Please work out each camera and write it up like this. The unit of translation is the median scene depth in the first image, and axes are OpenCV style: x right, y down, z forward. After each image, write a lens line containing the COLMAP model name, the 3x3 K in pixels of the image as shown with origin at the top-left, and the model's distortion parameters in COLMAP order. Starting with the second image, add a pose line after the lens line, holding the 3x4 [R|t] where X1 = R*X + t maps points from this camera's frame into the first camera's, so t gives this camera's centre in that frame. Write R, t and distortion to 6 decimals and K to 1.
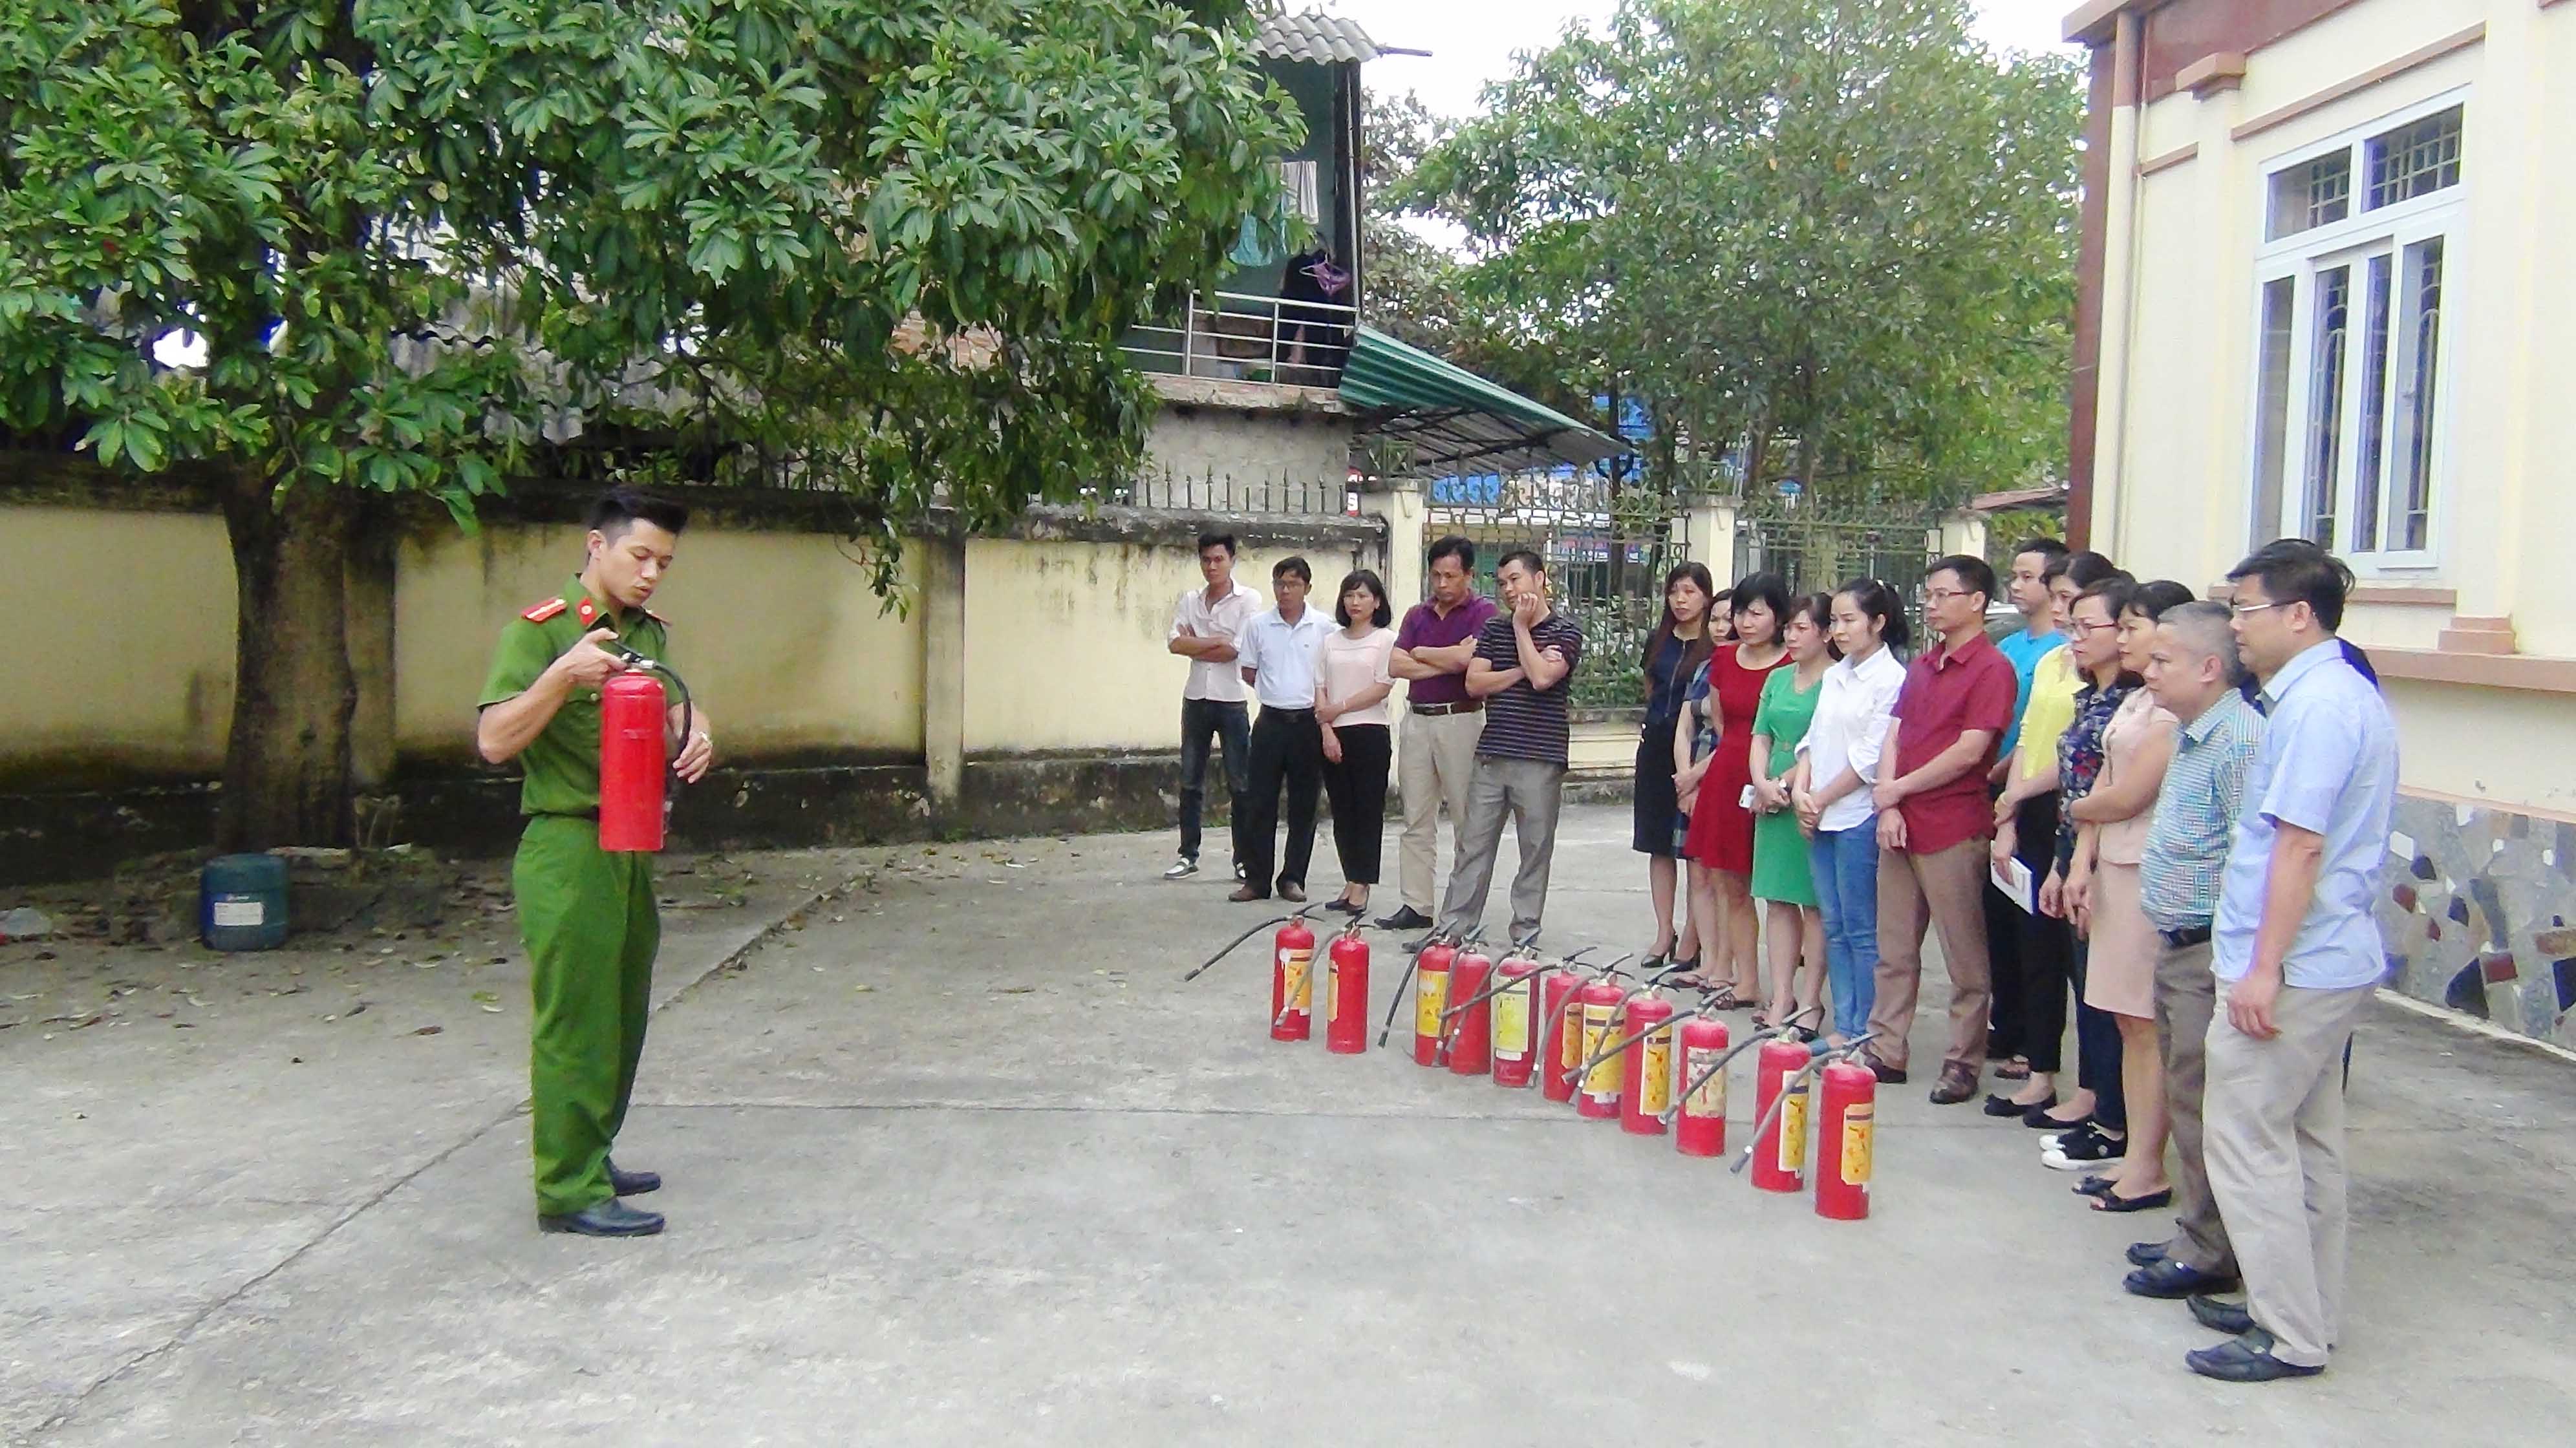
lens RADIAL K [[2288.4, 0, 1292.1], [0, 2288.4, 723.8], [0, 0, 1]] dist [-0.003752, 0.002710]
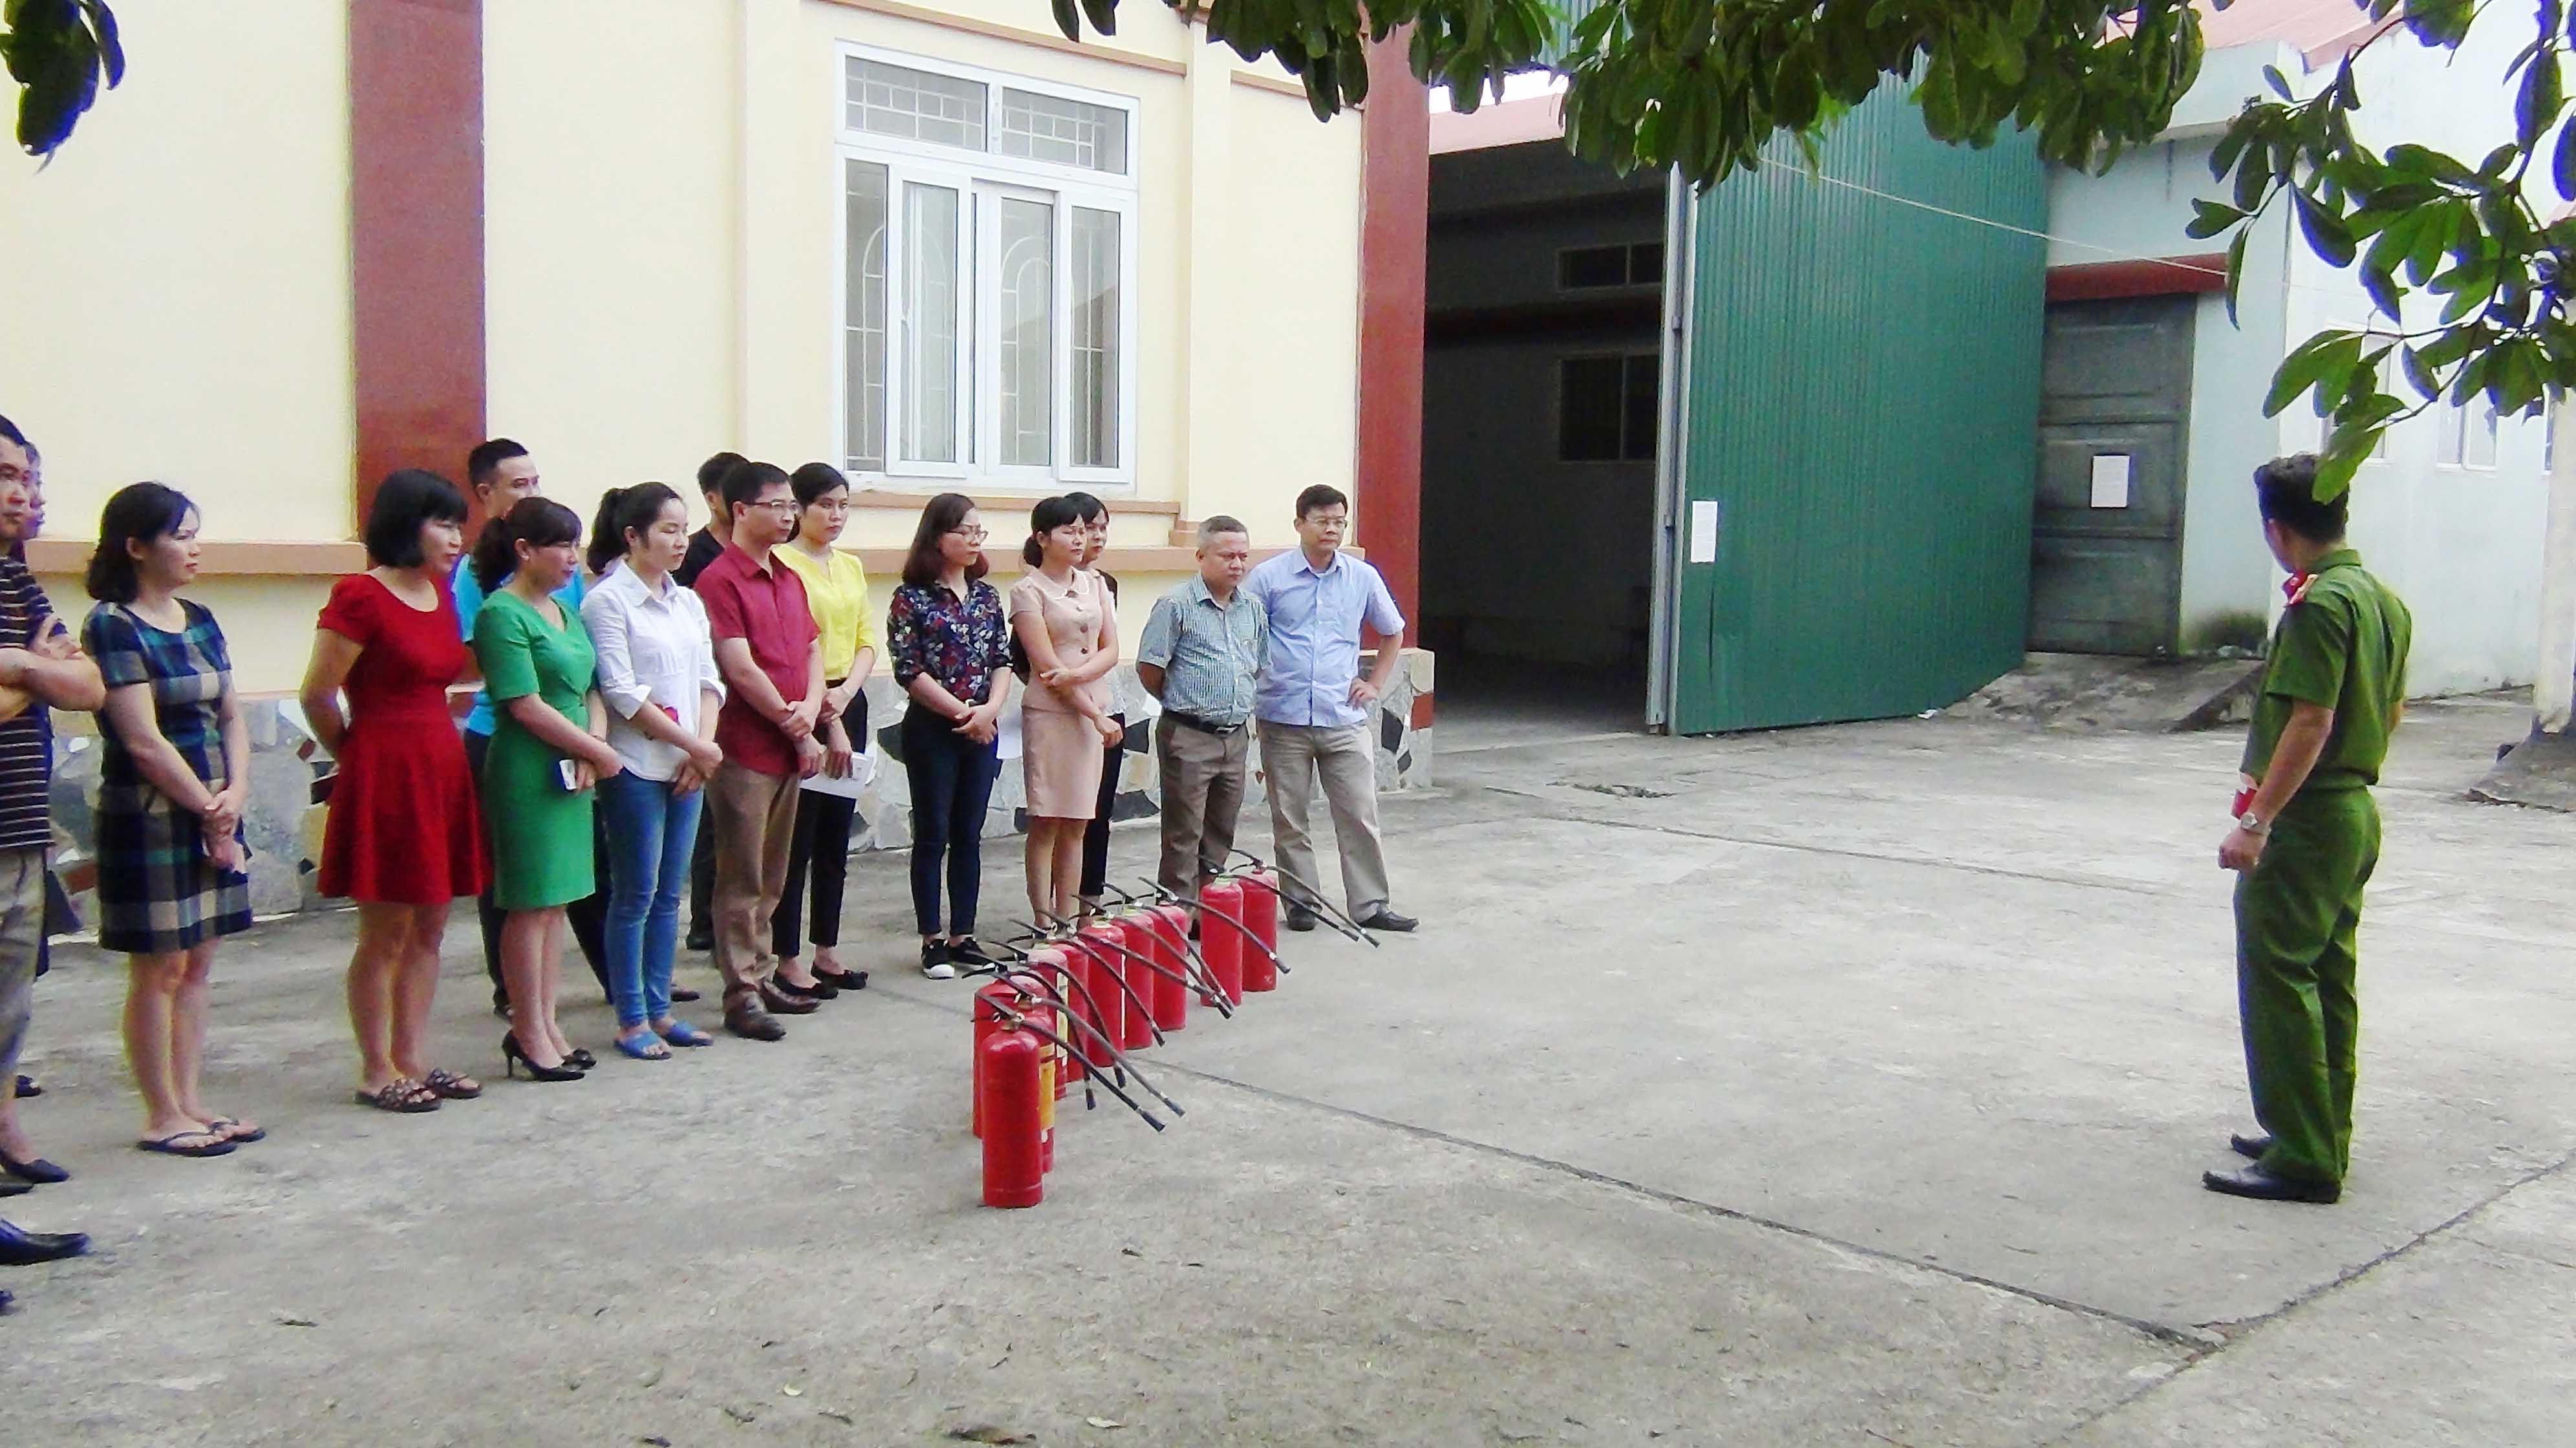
lens RADIAL K [[2288.4, 0, 1291.8], [0, 2288.4, 727.7], [0, 0, 1]] dist [-0.003752, 0.002710]
pose [[-0.688517, -0.105993, 0.717433, -0.673124], [0.010822, 0.987650, 0.156300, -0.131267], [-0.725140, 0.115379, -0.678867, 1.793191]]
